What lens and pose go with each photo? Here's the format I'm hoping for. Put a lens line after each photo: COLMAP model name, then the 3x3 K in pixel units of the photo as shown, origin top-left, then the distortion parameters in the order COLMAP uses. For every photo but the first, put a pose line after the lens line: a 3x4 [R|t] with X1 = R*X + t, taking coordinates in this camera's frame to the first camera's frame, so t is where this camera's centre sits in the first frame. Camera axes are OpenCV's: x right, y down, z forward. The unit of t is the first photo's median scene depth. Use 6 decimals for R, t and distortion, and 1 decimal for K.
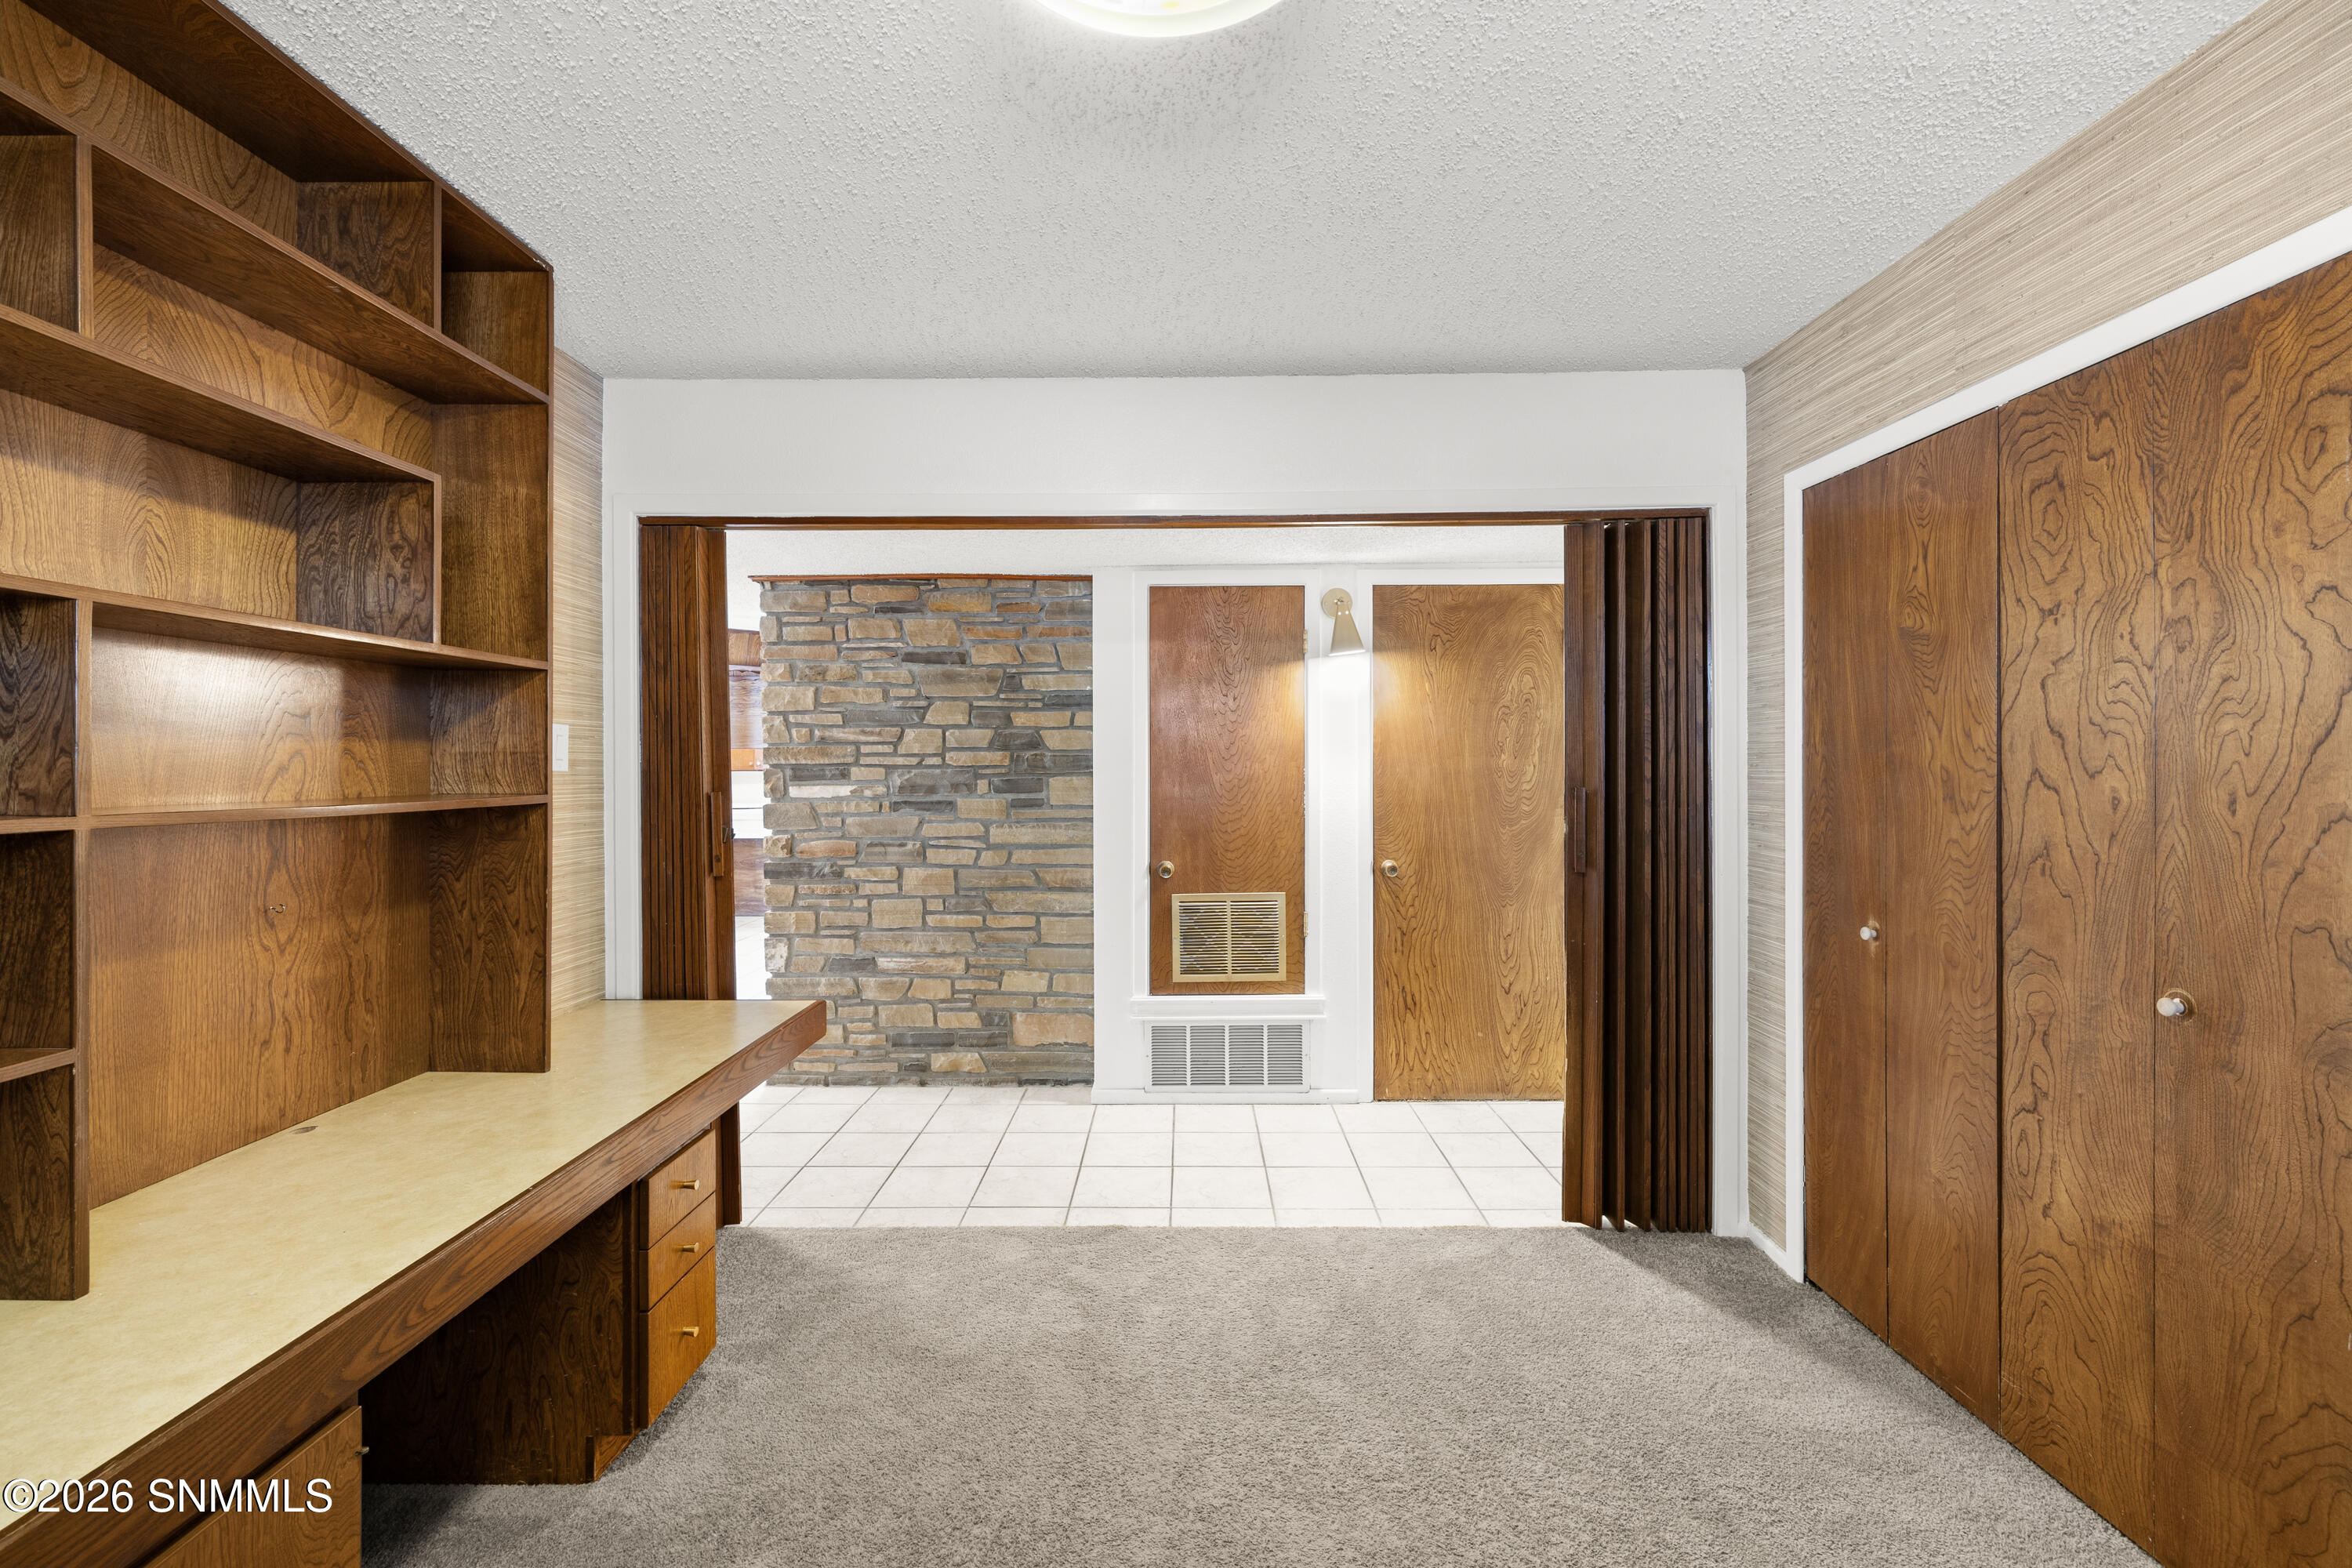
lens RADIAL K [[1001.1, 0, 1173.7], [0, 1001.1, 770.7], [0, 0, 1]] dist [0.000597, 0.000137]
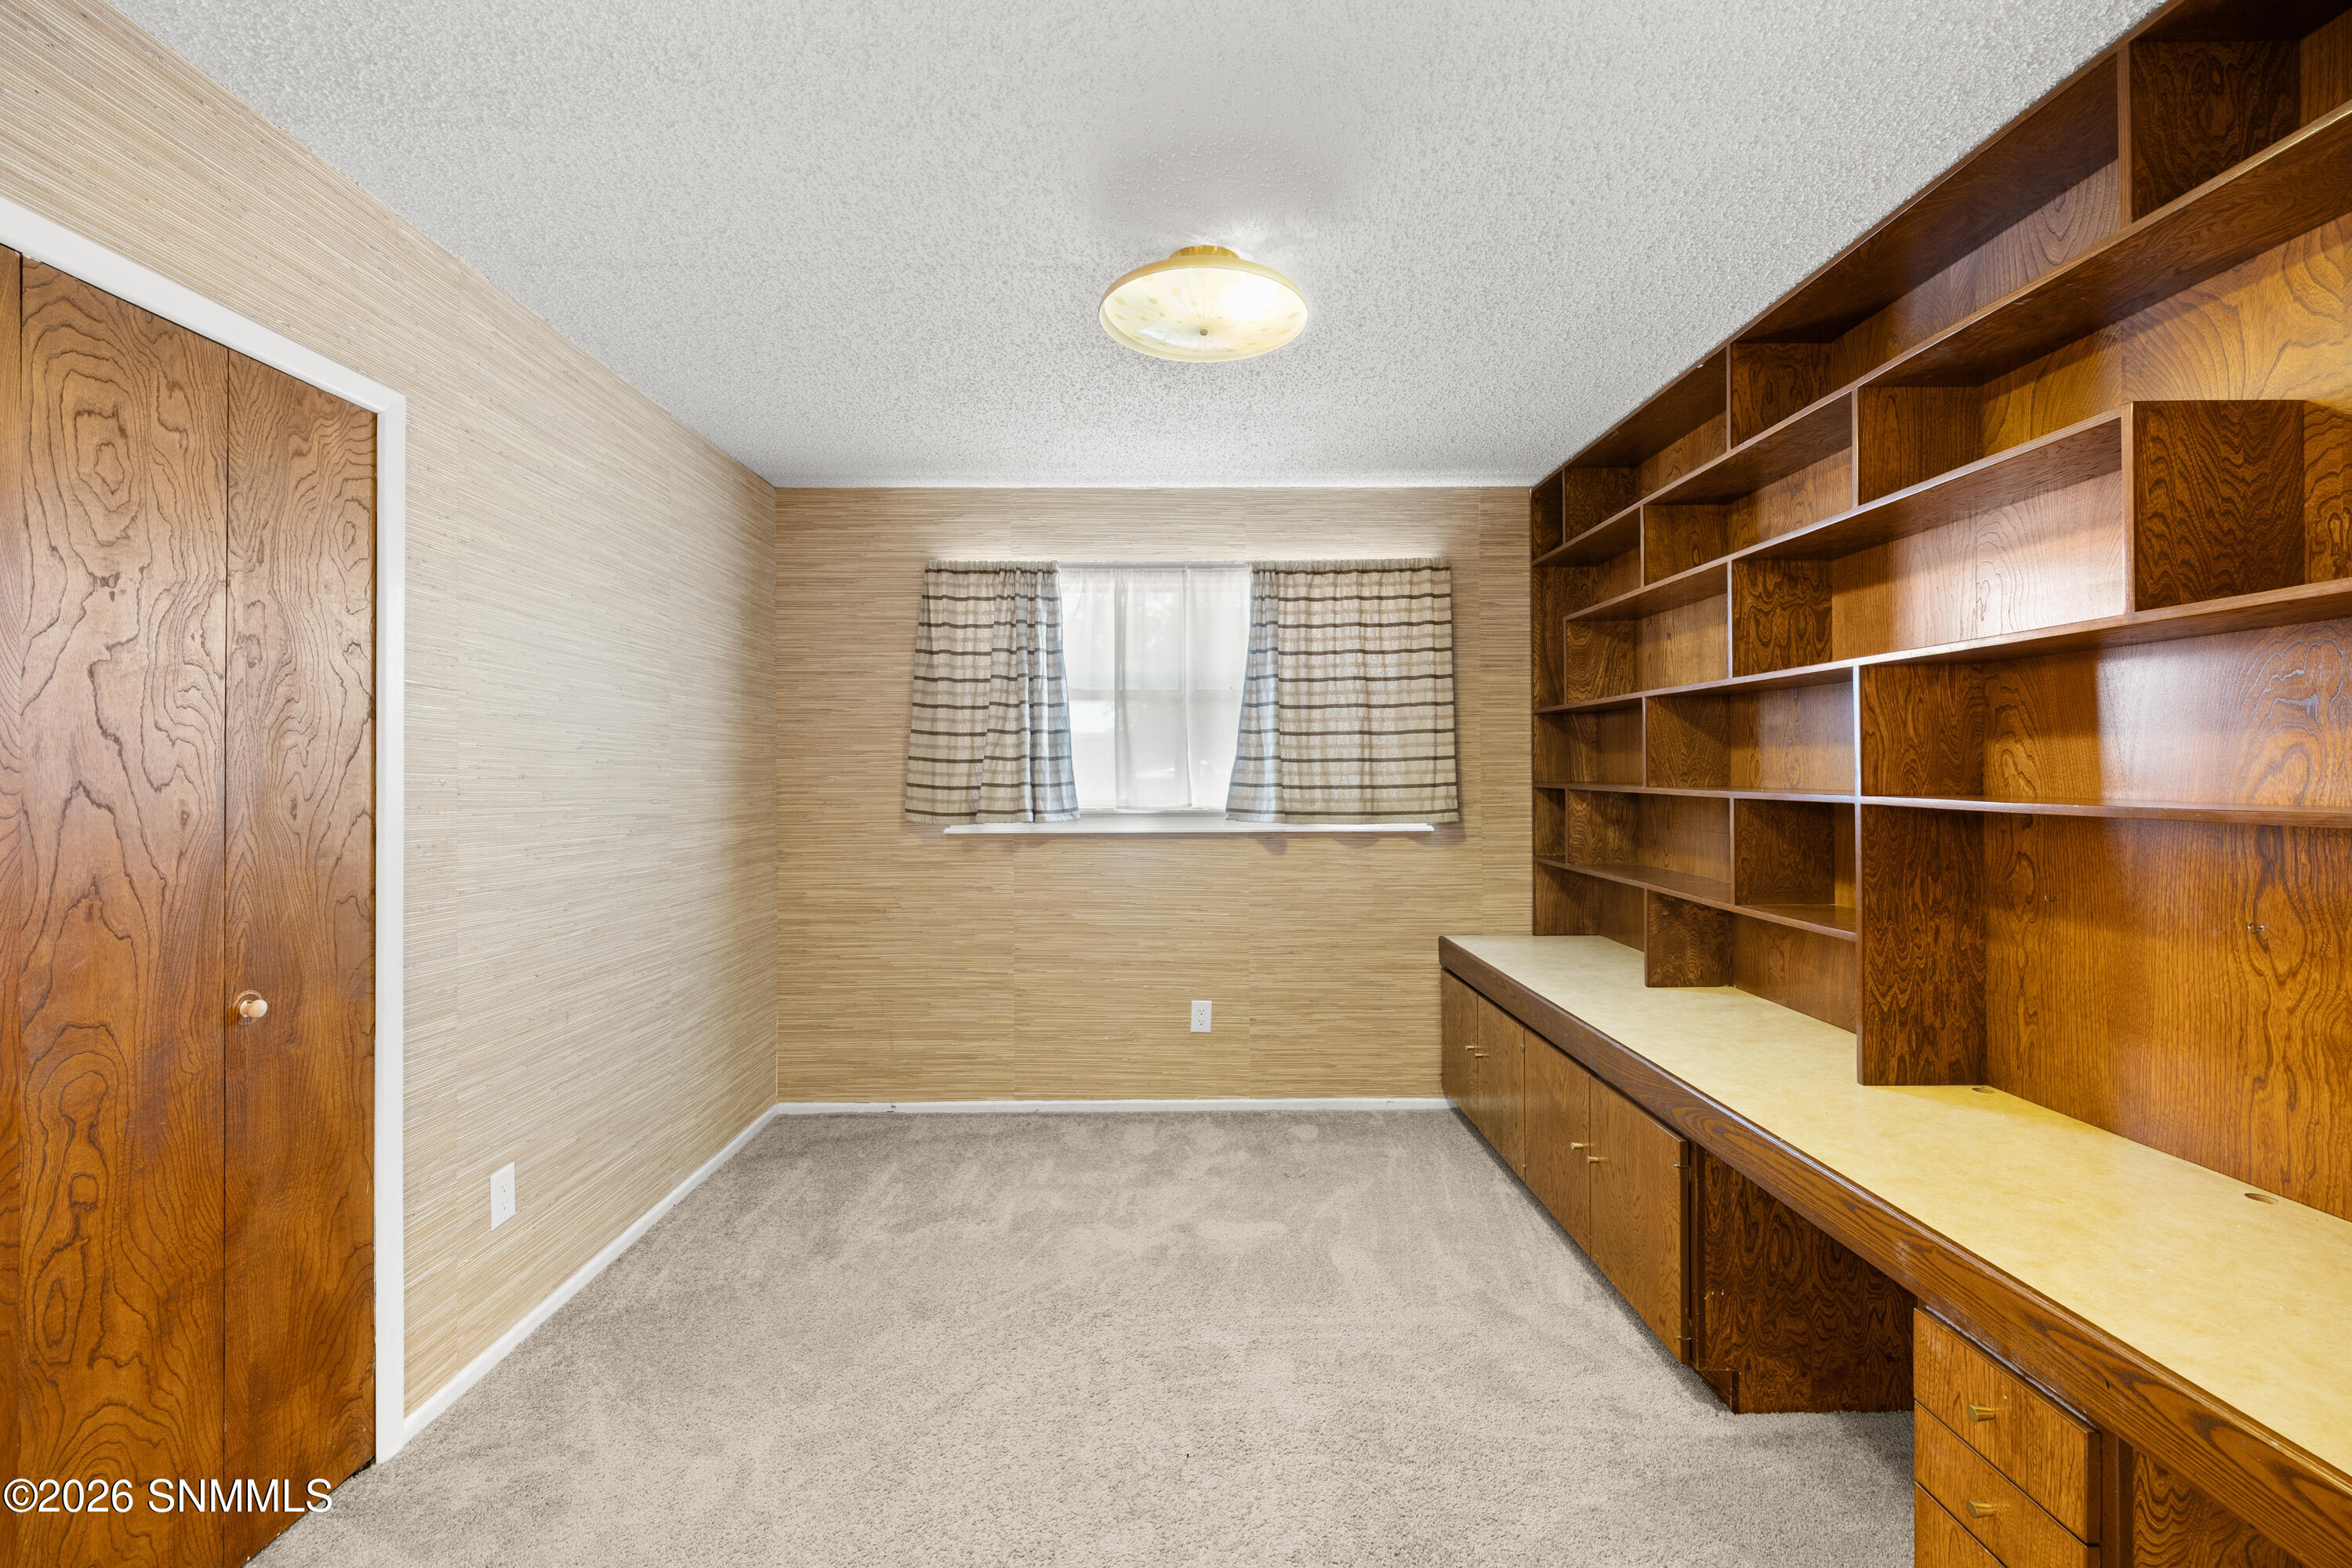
lens RADIAL K [[1001.1, 0, 1176.6], [0, 1001.1, 772.1], [0, 0, 1]] dist [0.000597, 0.000137]
pose [[-0.999838, 0.006771, -0.016682, 0.050960], [0.006643, 0.999948, 0.007697, -0.009993], [0.016734, 0.007585, -0.999831, 1.900100]]
